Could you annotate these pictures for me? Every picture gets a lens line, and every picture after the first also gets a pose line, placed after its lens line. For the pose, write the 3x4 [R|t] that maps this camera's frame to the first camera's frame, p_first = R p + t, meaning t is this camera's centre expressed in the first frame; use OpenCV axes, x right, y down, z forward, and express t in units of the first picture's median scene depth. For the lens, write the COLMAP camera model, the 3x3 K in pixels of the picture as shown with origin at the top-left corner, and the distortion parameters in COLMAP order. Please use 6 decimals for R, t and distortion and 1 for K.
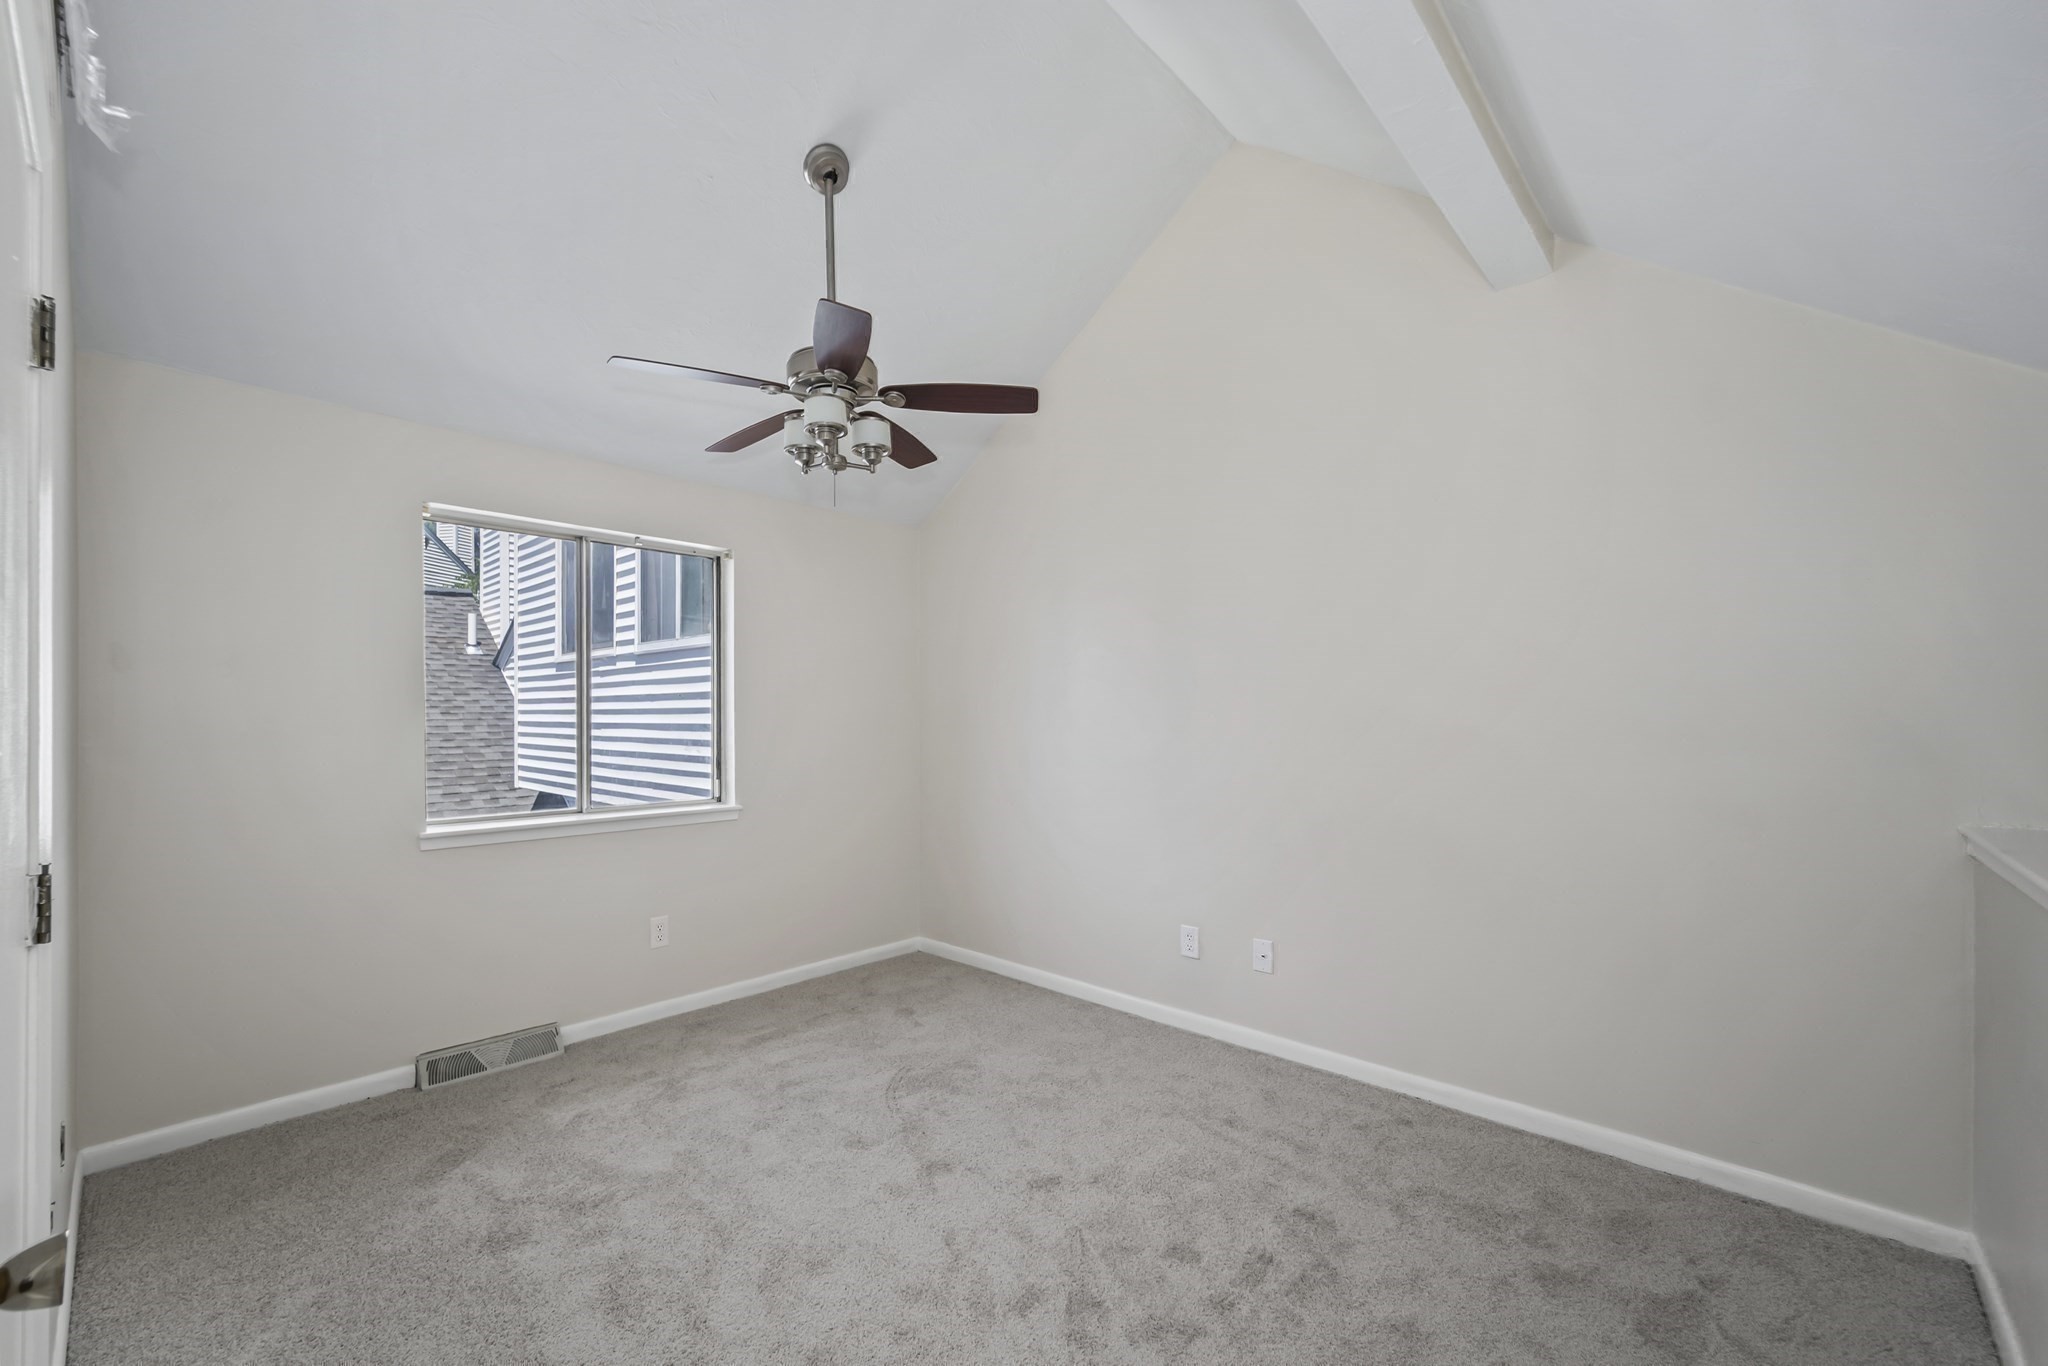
lens RADIAL K [[828.0, 0, 1014.4], [0, 828.0, 703.2], [0, 0, 1]] dist [0.000947, 0.000126]
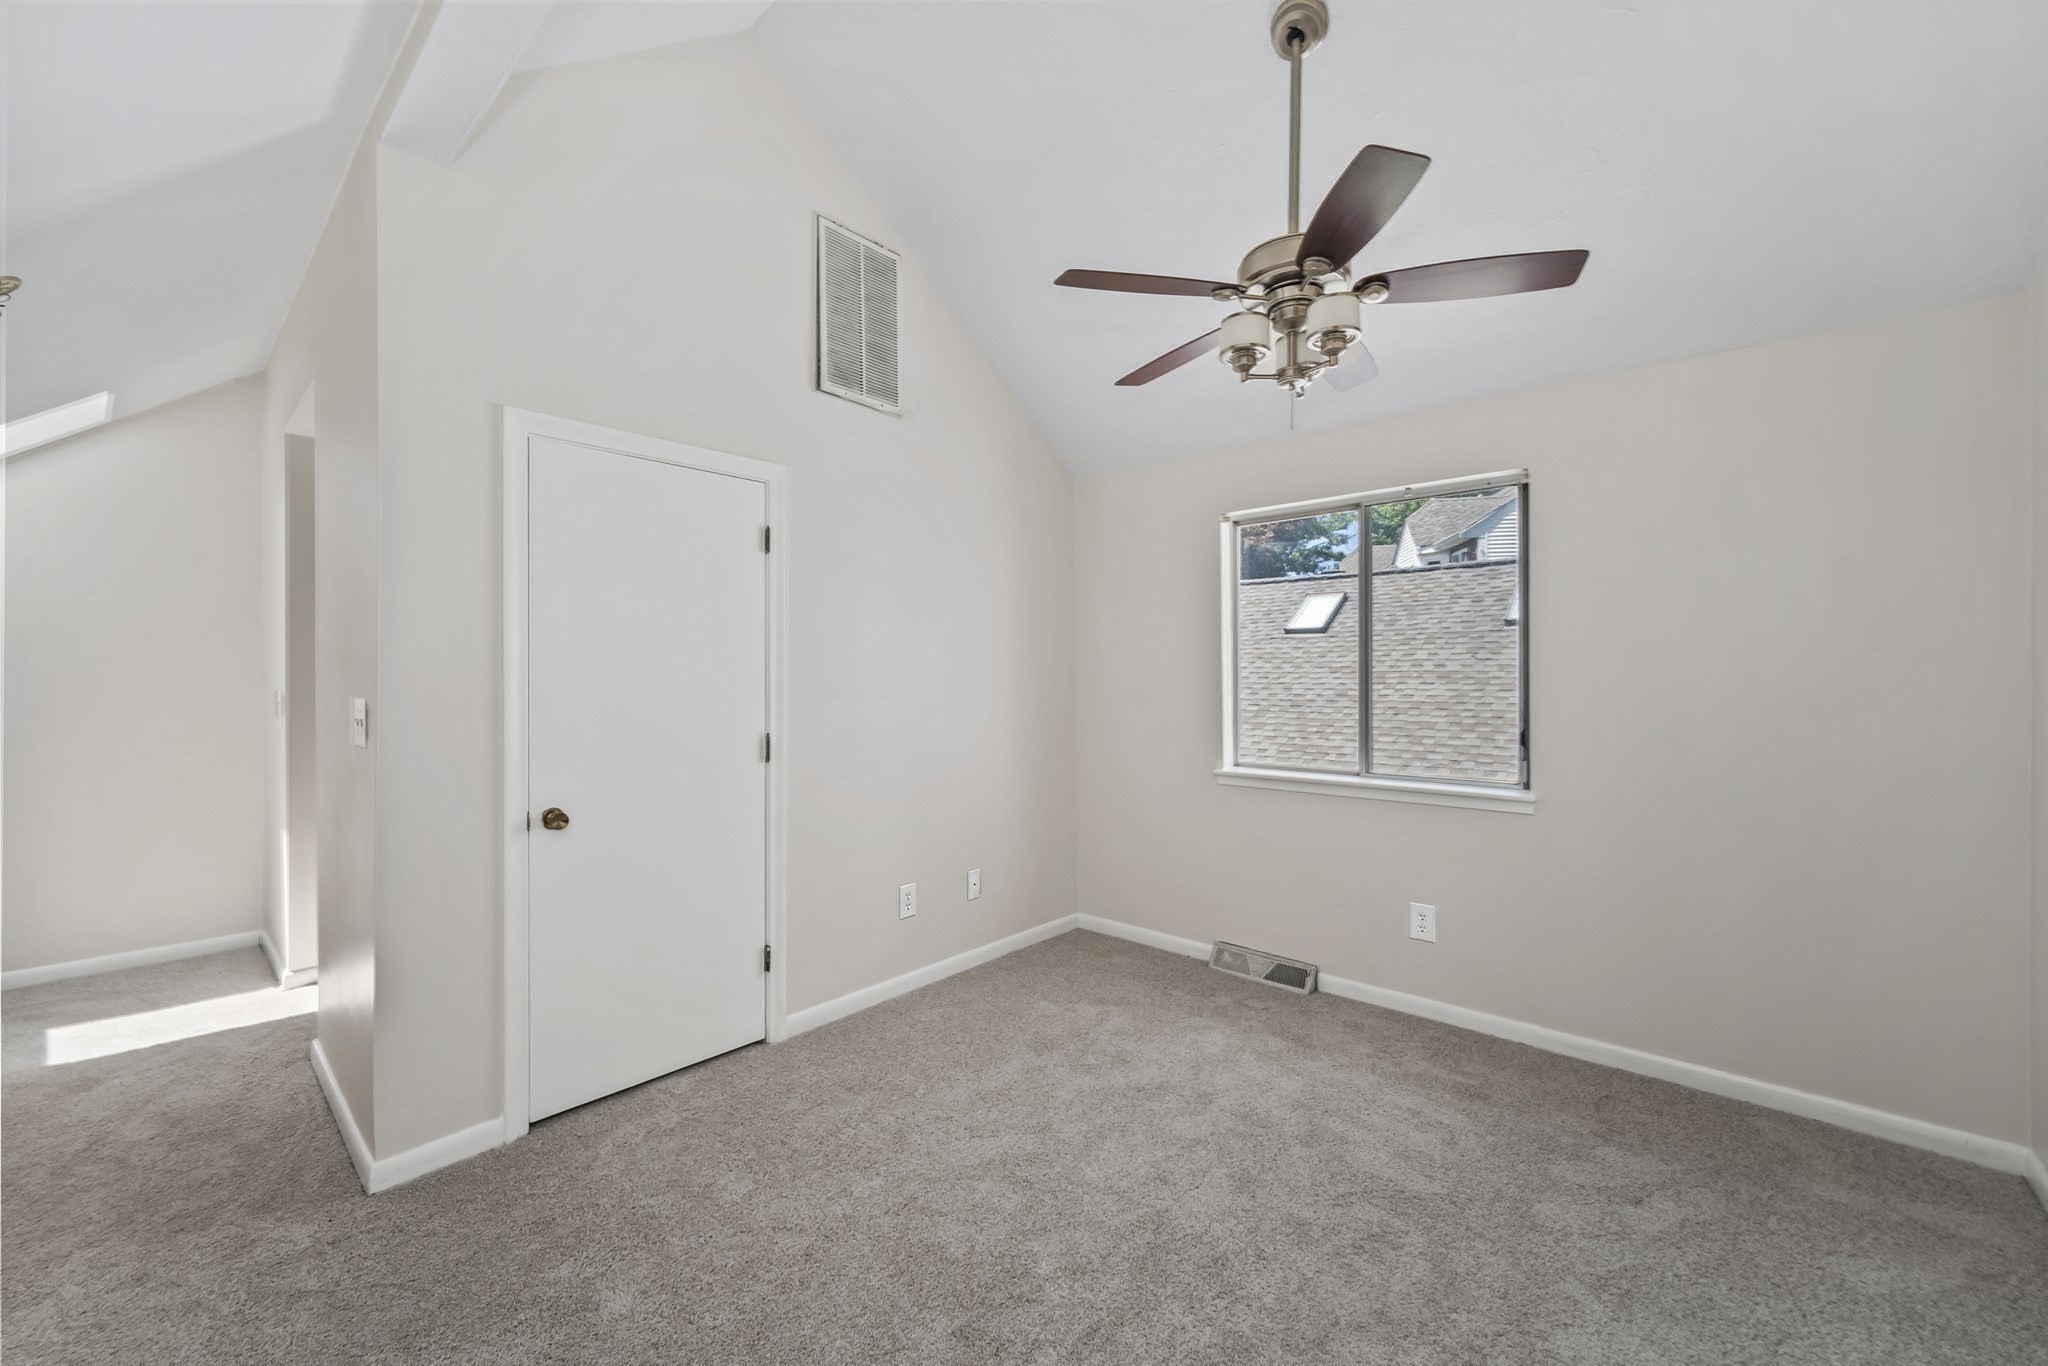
lens RADIAL K [[828.0, 0, 1013.9], [0, 828.0, 680.3], [0, 0, 1]] dist [0.000947, 0.000126]
pose [[0.000484, -0.001438, -0.999999, 0.534805], [0.012931, 0.999915, -0.001432, 0.011879], [0.999916, -0.012930, 0.000503, 0.629753]]
